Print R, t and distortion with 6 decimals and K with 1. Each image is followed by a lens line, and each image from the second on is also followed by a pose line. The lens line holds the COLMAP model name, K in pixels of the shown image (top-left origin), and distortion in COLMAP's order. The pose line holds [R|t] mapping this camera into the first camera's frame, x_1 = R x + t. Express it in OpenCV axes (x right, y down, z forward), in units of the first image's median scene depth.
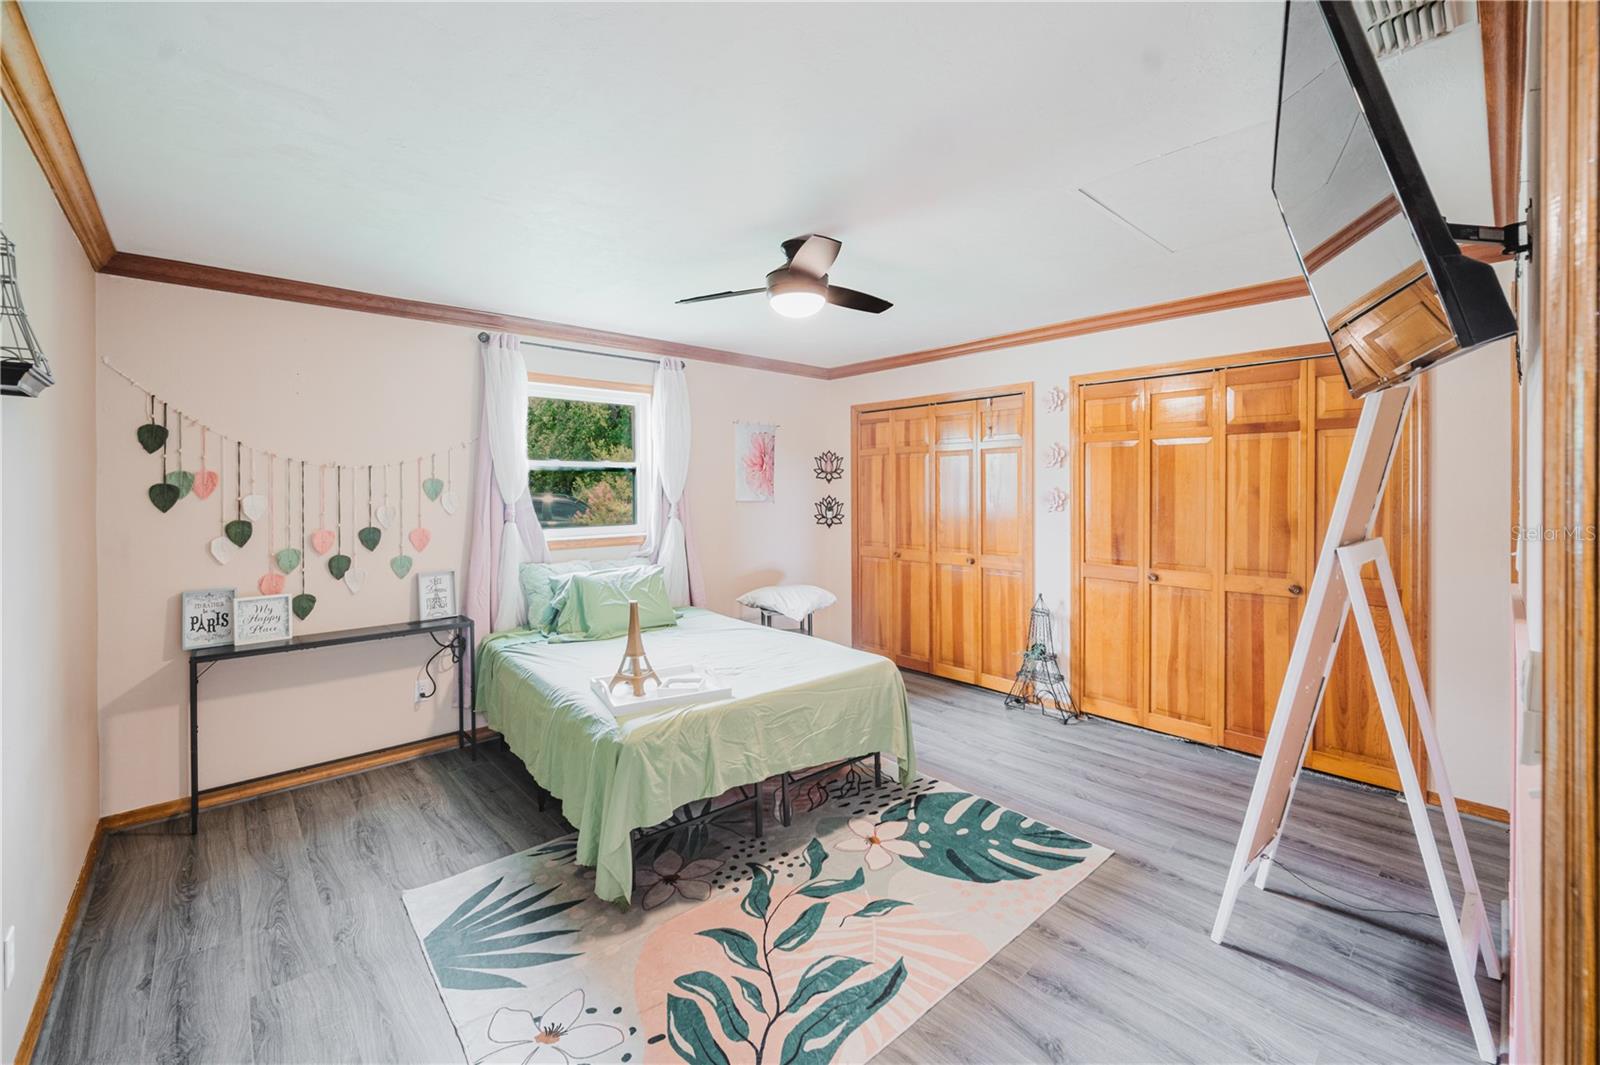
lens RADIAL K [[646.6, 0, 799.1], [0, 646.6, 499.9], [0, 0, 1]] dist [-0.001126, -0.000172]
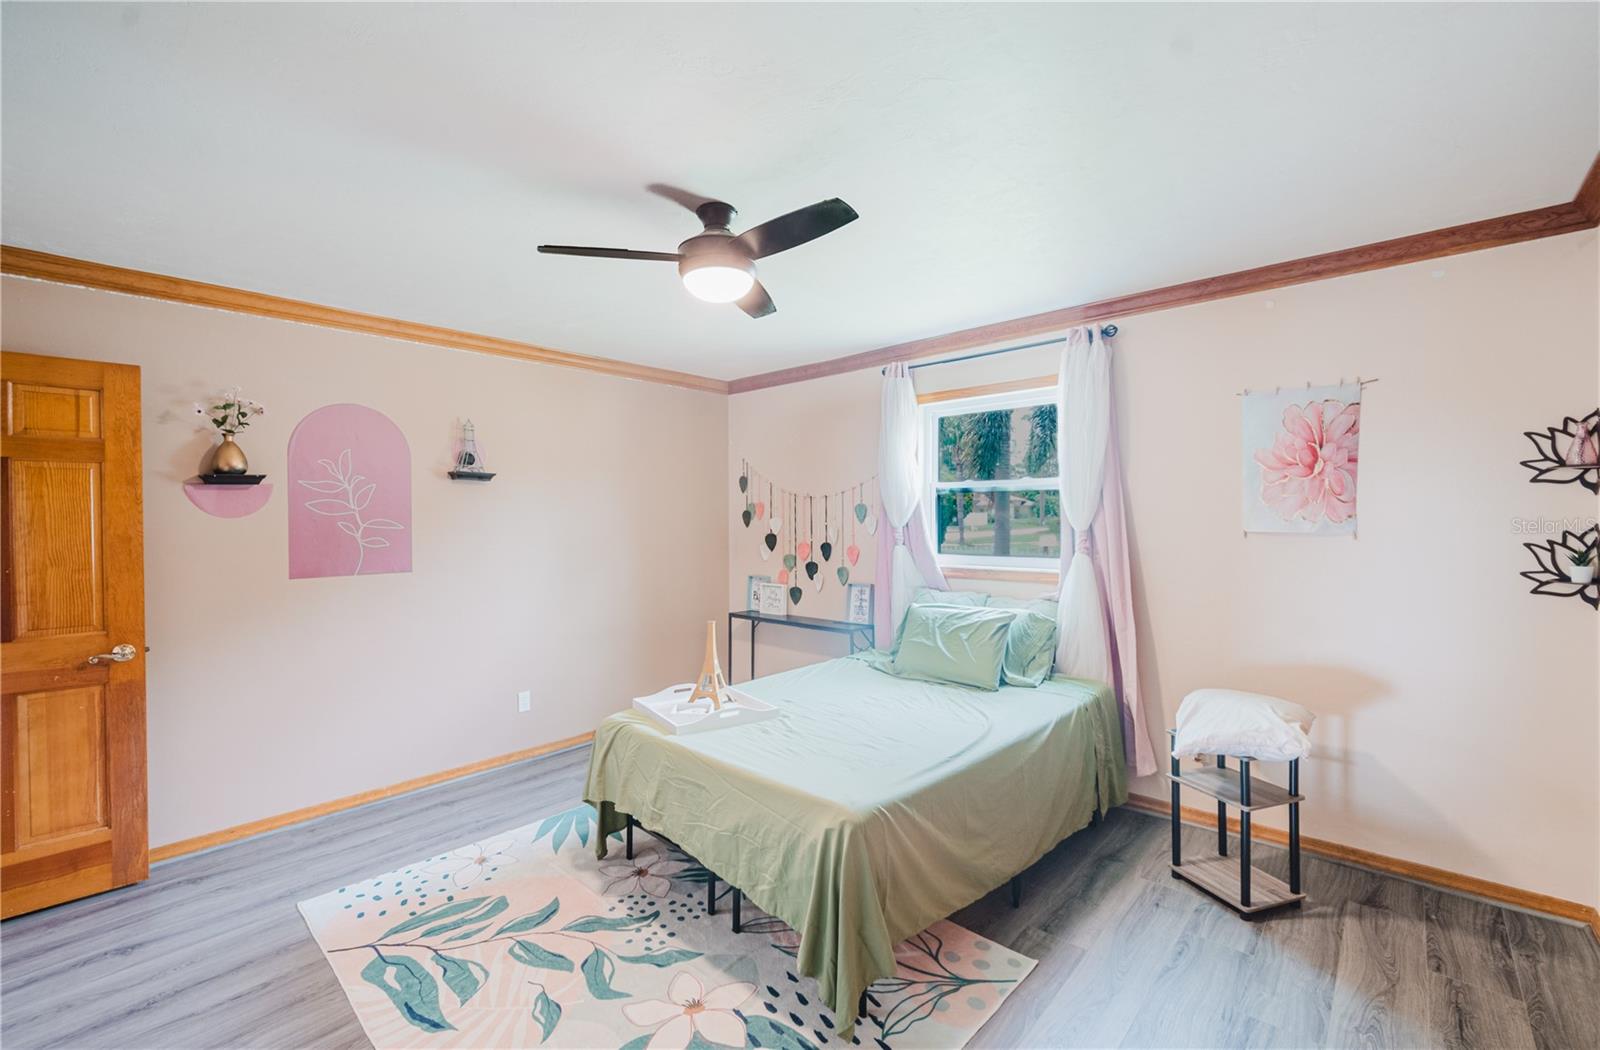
lens RADIAL K [[676.1, 0, 800.0], [0, 676.1, 525.0], [0, 0, 1]] dist [0.000202, -0.000182]
pose [[0.099888, 0.023046, -0.994732, 0.826805], [-0.005518, 0.999729, 0.022608, -0.027841], [0.994983, 0.003231, 0.099988, 0.994904]]
